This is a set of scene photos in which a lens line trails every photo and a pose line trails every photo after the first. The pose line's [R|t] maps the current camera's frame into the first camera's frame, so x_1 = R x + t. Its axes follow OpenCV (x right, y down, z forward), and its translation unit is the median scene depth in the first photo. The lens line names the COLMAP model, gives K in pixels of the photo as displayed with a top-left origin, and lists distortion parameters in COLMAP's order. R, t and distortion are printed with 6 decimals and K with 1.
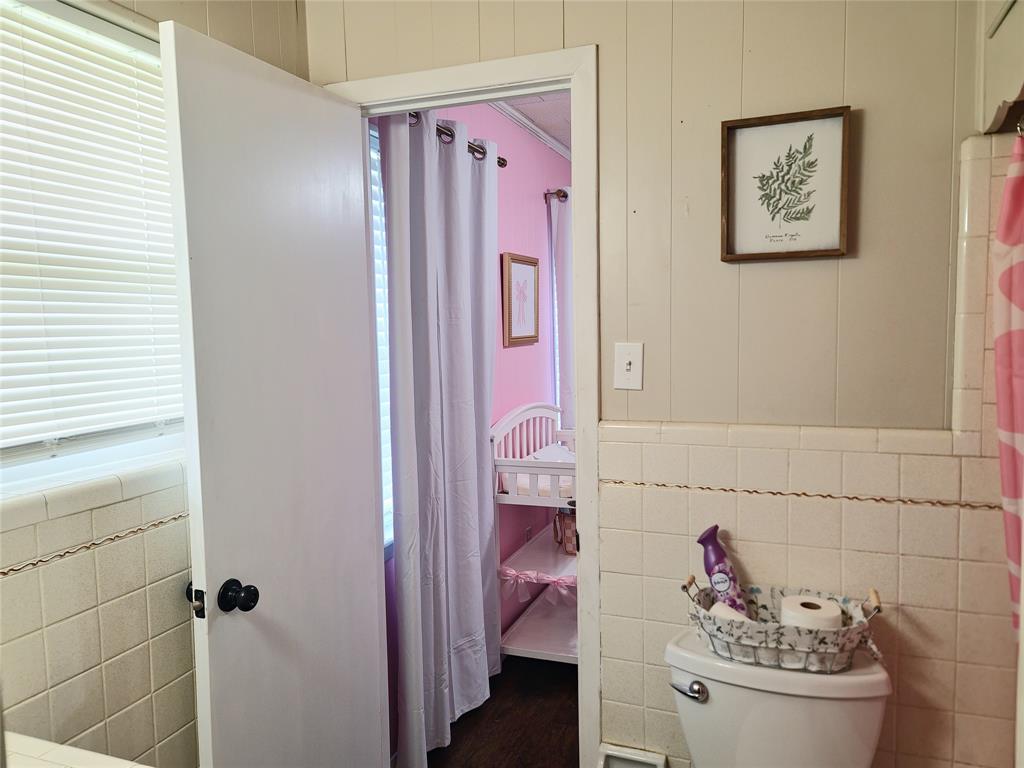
lens RADIAL K [[750.1, 0, 518.1], [0, 750.1, 391.3], [0, 0, 1]] dist [0.089472, -0.081698]
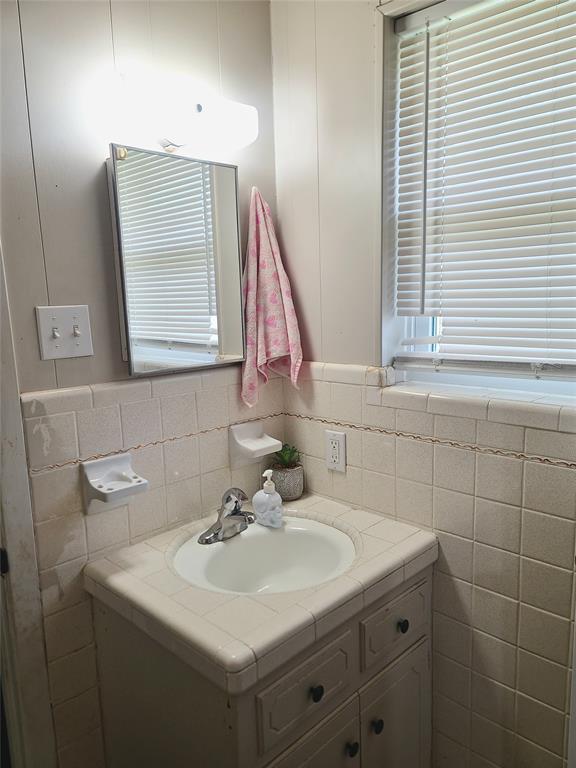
lens RADIAL K [[562.6, 0, 288.0], [0, 562.6, 384.0], [0, 0, 1]] dist [0.089472, -0.081698]
pose [[-0.399785, 0.186681, -0.897398, 0.355065], [-0.039489, 0.974624, 0.220338, -0.087199], [0.915758, 0.123525, -0.382268, 0.991254]]
